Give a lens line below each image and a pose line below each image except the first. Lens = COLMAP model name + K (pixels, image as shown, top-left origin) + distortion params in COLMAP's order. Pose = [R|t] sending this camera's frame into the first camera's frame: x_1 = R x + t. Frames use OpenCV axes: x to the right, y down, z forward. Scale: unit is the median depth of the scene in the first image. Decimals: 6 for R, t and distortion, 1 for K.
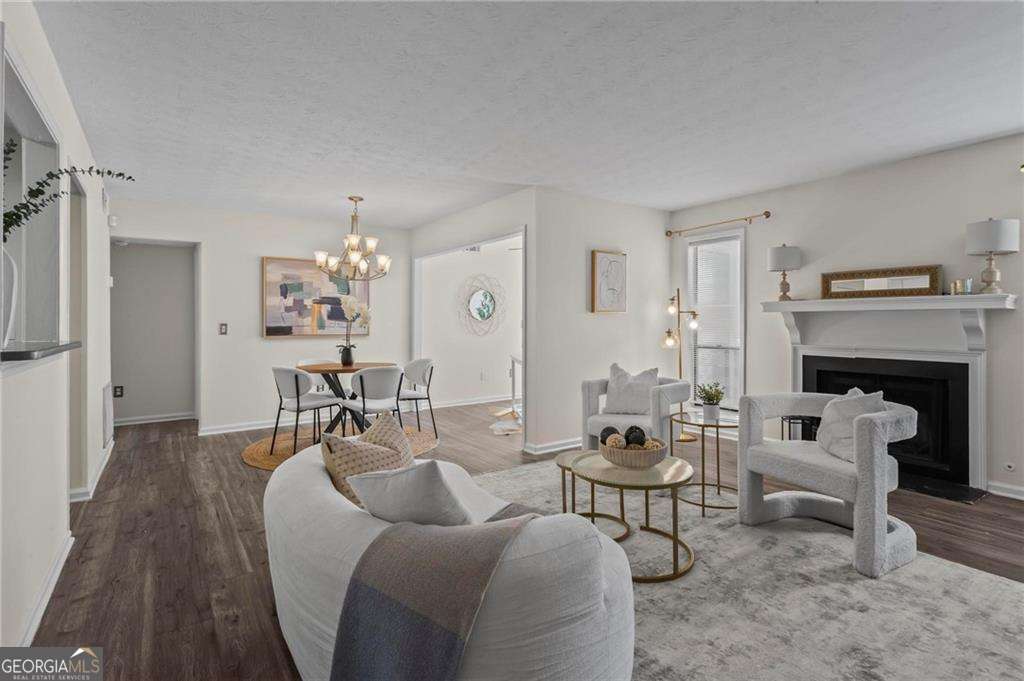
lens RADIAL K [[496.9, 0, 504.1], [0, 496.9, 318.6], [0, 0, 1]] dist [0.002828, 0.003738]
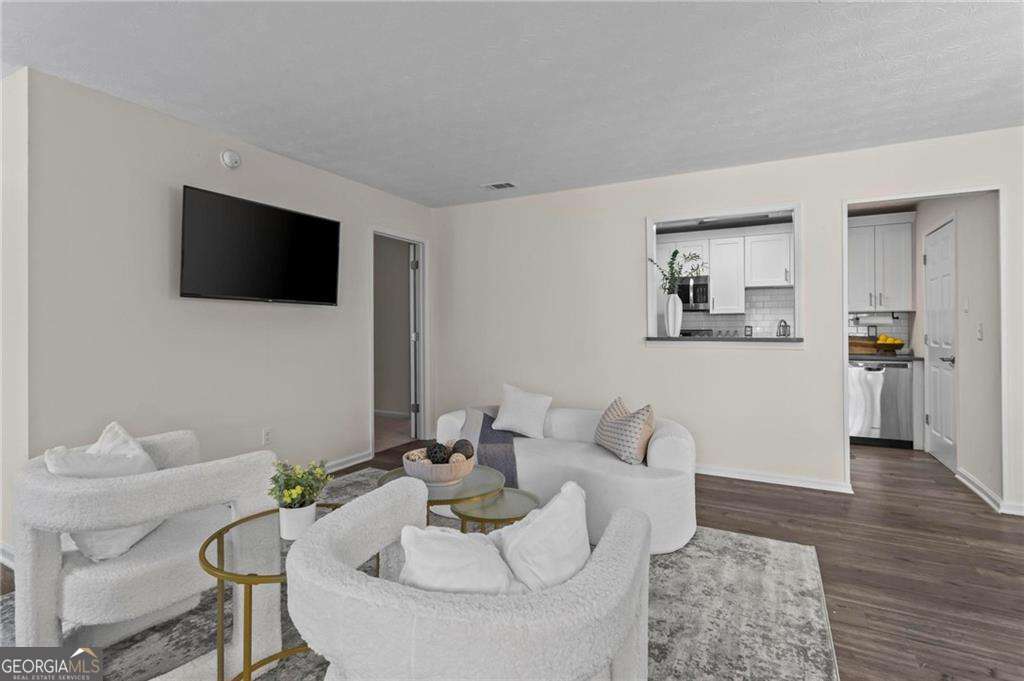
lens RADIAL K [[496.9, 0, 501.1], [0, 496.9, 334.5], [0, 0, 1]] dist [0.002828, 0.003738]
pose [[-0.894552, 0.009789, -0.446857, 0.292316], [0.007181, 0.999946, 0.007530, 0.006890], [0.446907, 0.003527, -0.894574, 0.959421]]
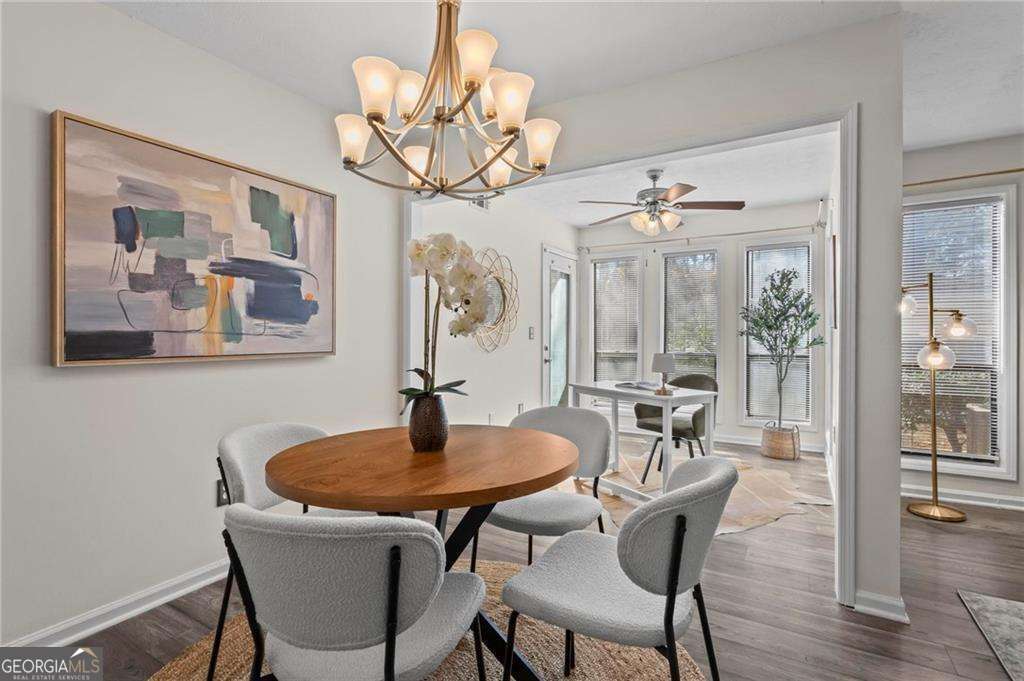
lens RADIAL K [[496.9, 0, 510.9], [0, 496.9, 336.0], [0, 0, 1]] dist [0.002828, 0.003738]
pose [[0.911084, 0.001357, 0.412219, -0.390735], [-0.005247, 0.999952, 0.008305, 0.016143], [-0.412188, -0.009729, 0.911047, 0.658341]]
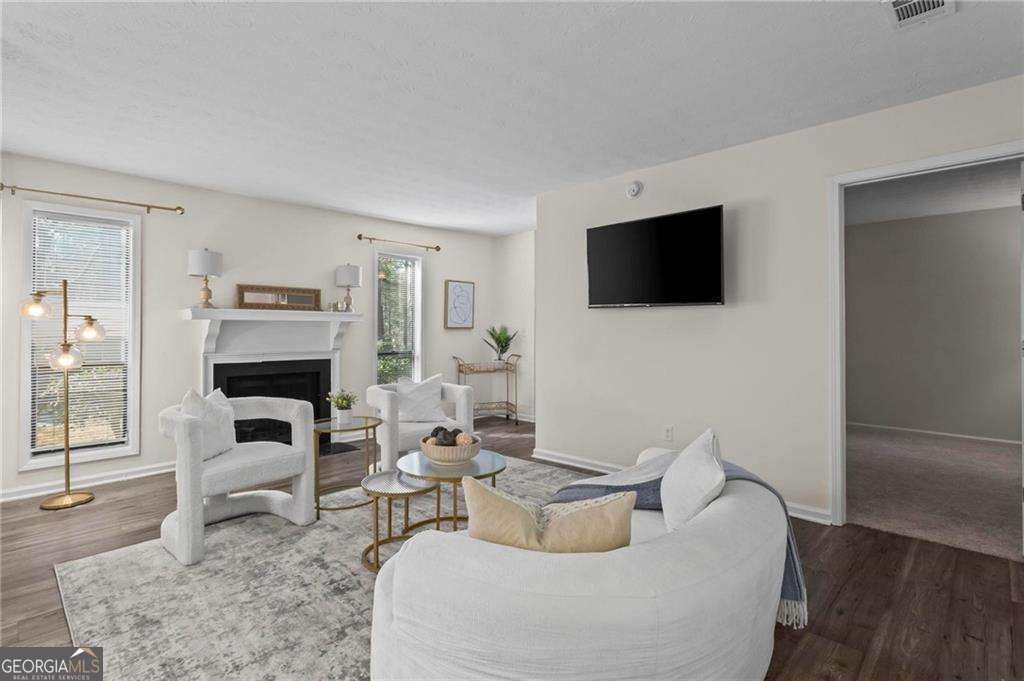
lens RADIAL K [[496.9, 0, 511.3], [0, 496.9, 329.4], [0, 0, 1]] dist [0.002828, 0.003738]
pose [[-0.190889, 0.002043, 0.981610, -0.429079], [-0.008019, 0.999961, -0.003640, 0.003318], [-0.981579, -0.008567, -0.190865, 0.545793]]
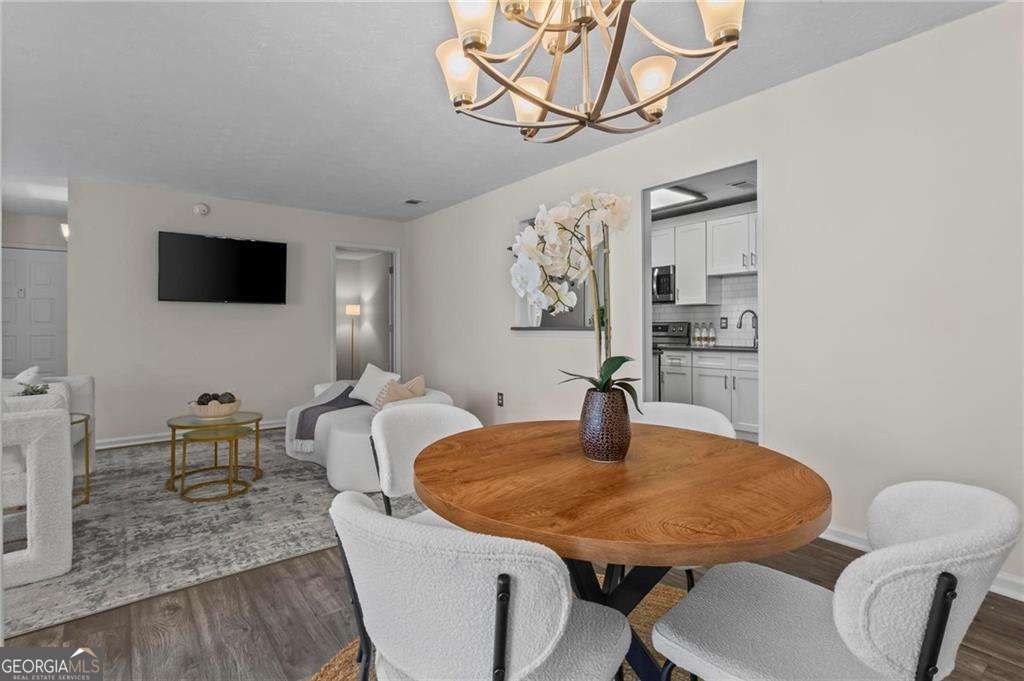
lens RADIAL K [[496.9, 0, 491.5], [0, 496.9, 332.6], [0, 0, 1]] dist [0.002828, 0.003738]
pose [[-0.999464, 0.006378, -0.032117, -0.241351], [0.006250, 0.999972, 0.004089, 0.025543], [0.032142, 0.003886, -0.999476, 1.237493]]
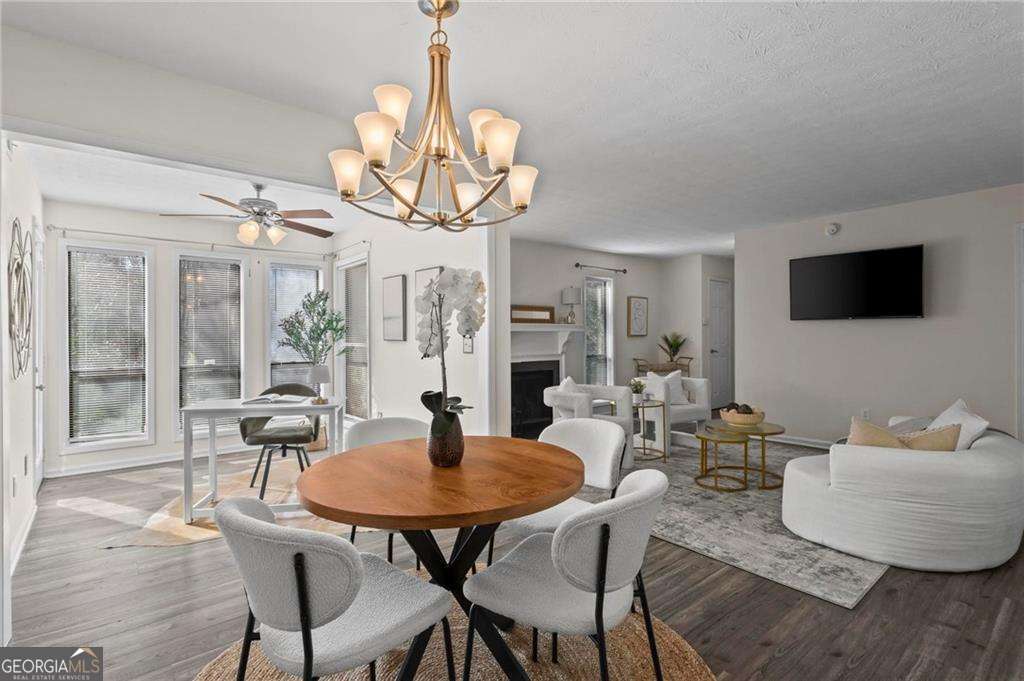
lens RADIAL K [[496.9, 0, 505.8], [0, 496.9, 335.9], [0, 0, 1]] dist [0.002828, 0.003738]
pose [[-0.084644, 0.002363, 0.996408, -0.666595], [-0.001198, 0.999996, -0.002473, 0.002189], [-0.996411, -0.001403, -0.084641, 0.972208]]
